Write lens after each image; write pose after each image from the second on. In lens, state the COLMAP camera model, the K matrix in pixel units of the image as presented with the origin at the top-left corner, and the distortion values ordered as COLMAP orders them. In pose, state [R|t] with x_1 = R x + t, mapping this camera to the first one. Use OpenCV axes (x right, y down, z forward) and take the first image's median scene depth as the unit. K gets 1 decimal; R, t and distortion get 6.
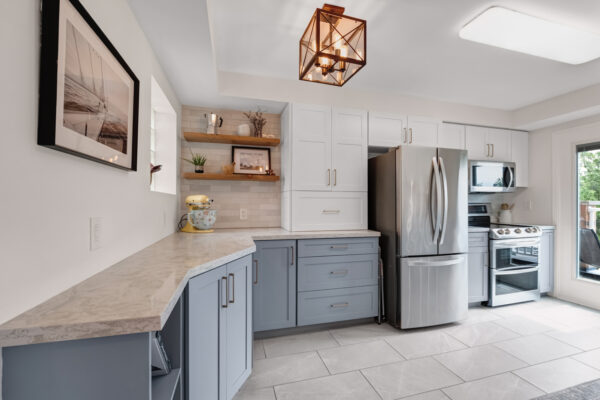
lens RADIAL K [[240.1, 0, 300.0], [0, 240.1, 200.0], [0, 0, 1]] dist [-0.002936, -0.000667]
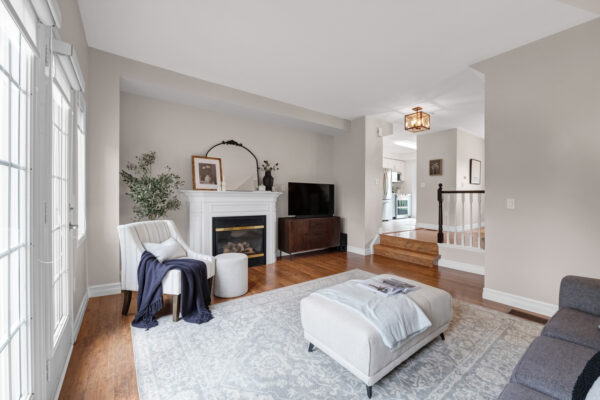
lens RADIAL K [[244.4, 0, 300.0], [0, 244.4, 200.0], [0, 0, 1]] dist [0.001002, 0.000148]
pose [[0.925211, -0.003514, 0.379437, -1.520717], [-0.002034, 0.999897, 0.014219, 0.155215], [-0.379447, -0.013927, 0.925108, -1.422897]]
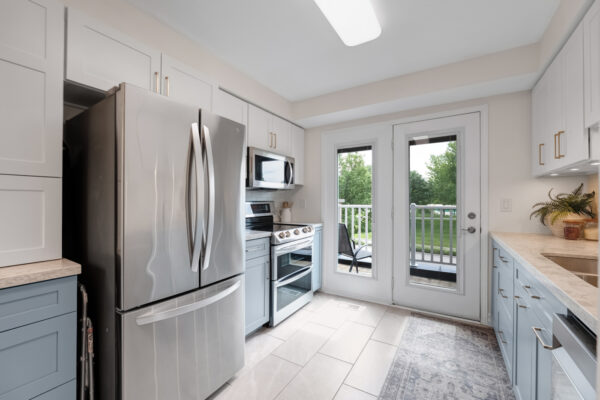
lens RADIAL K [[250.7, 0, 301.8], [0, 250.7, 200.7], [0, 0, 1]] dist [-0.001731, -0.000378]
pose [[0.717076, -0.001195, 0.696994, 0.262987], [-0.005551, 0.999957, 0.007426, 0.003985], [-0.696973, -0.009194, 0.717038, 0.306986]]
